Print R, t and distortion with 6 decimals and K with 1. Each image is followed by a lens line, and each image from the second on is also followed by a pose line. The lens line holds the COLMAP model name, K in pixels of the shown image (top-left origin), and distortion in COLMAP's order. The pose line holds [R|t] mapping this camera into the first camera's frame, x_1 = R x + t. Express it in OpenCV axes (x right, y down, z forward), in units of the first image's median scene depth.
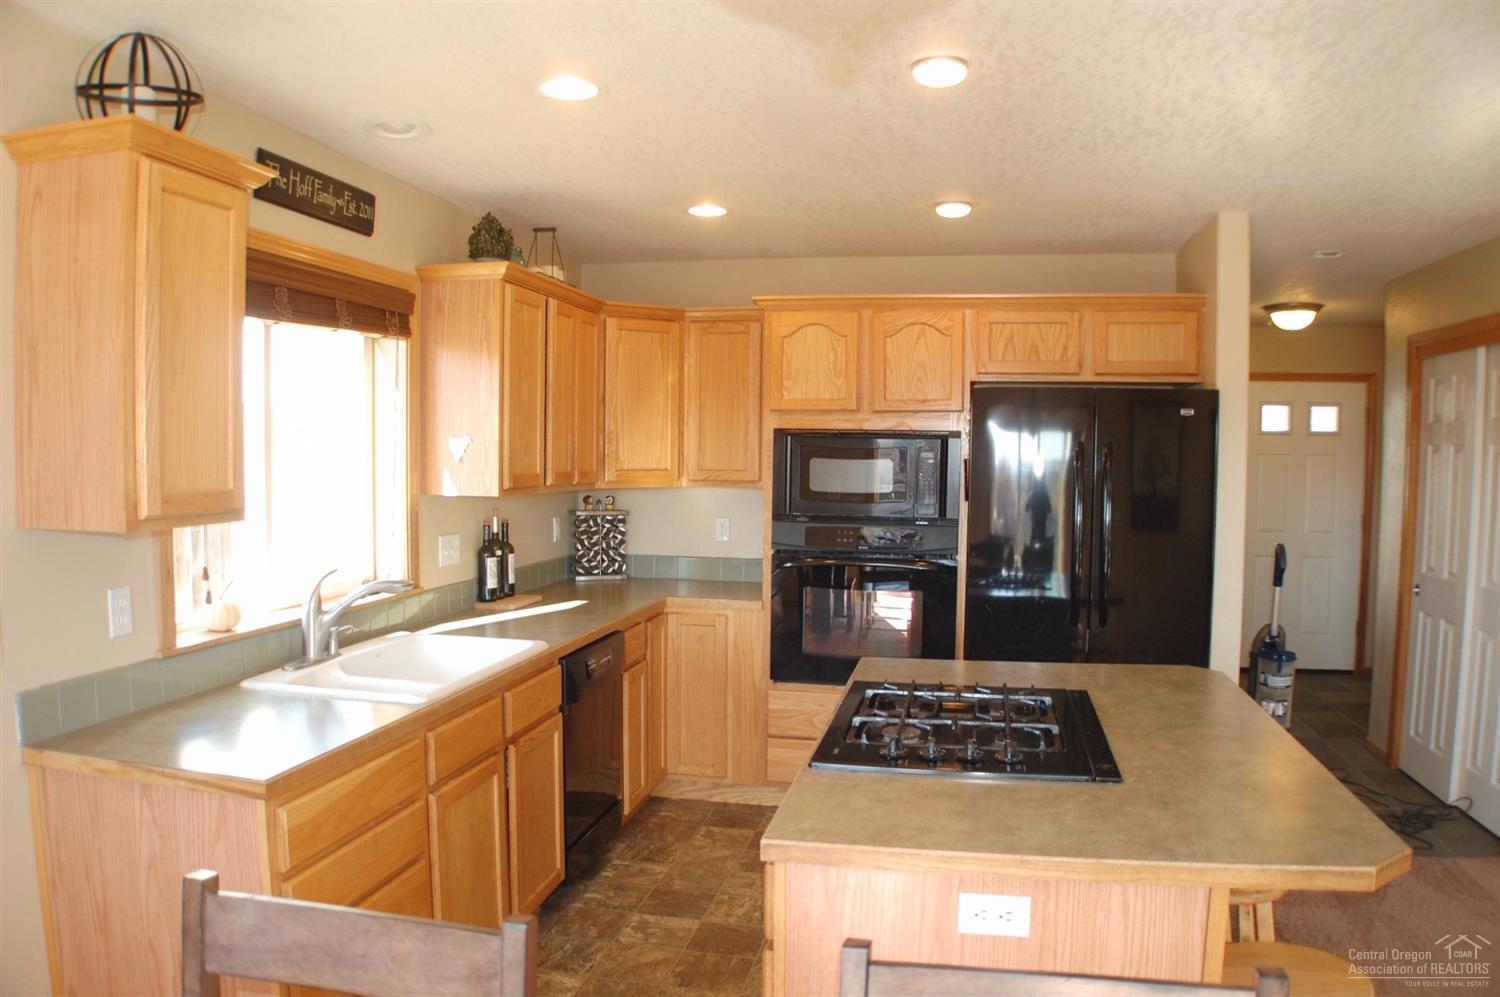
lens RADIAL K [[1113.2, 0, 753.8], [0, 1113.2, 509.6], [0, 0, 1]] dist [-0.145461, 0.027012]
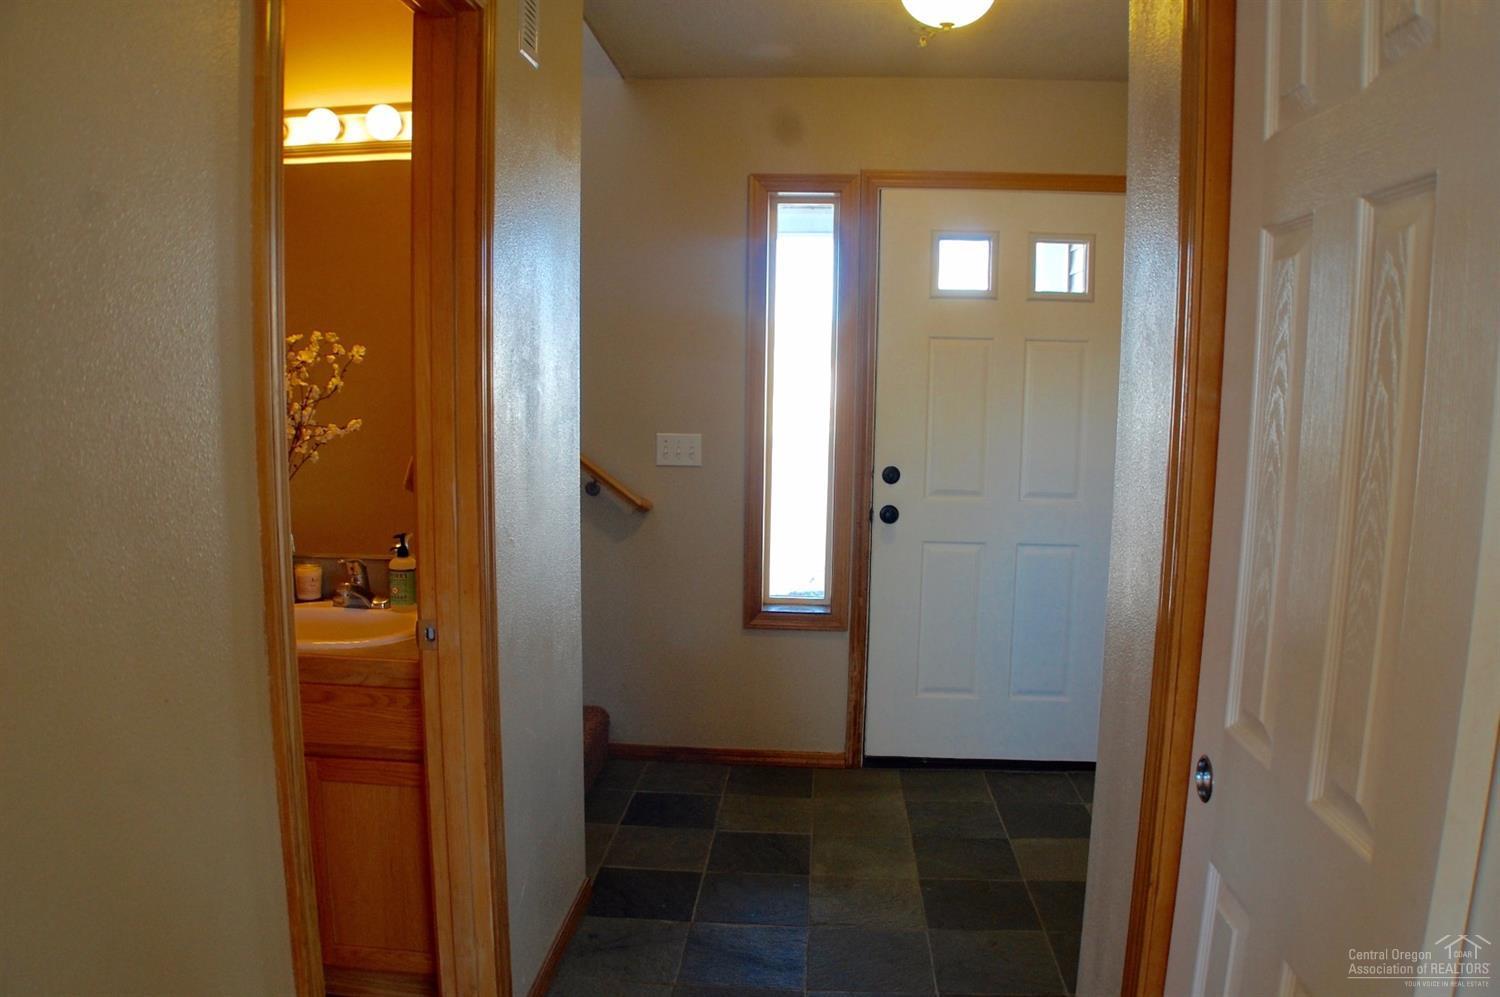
lens RADIAL K [[1113.2, 0, 749.5], [0, 1113.2, 505.5], [0, 0, 1]] dist [-0.145461, 0.027012]
pose [[0.991368, -0.013638, 0.130397, 0.476970], [0.004212, 0.997375, 0.072291, -0.014227], [-0.131040, -0.071118, 0.988823, 0.744034]]
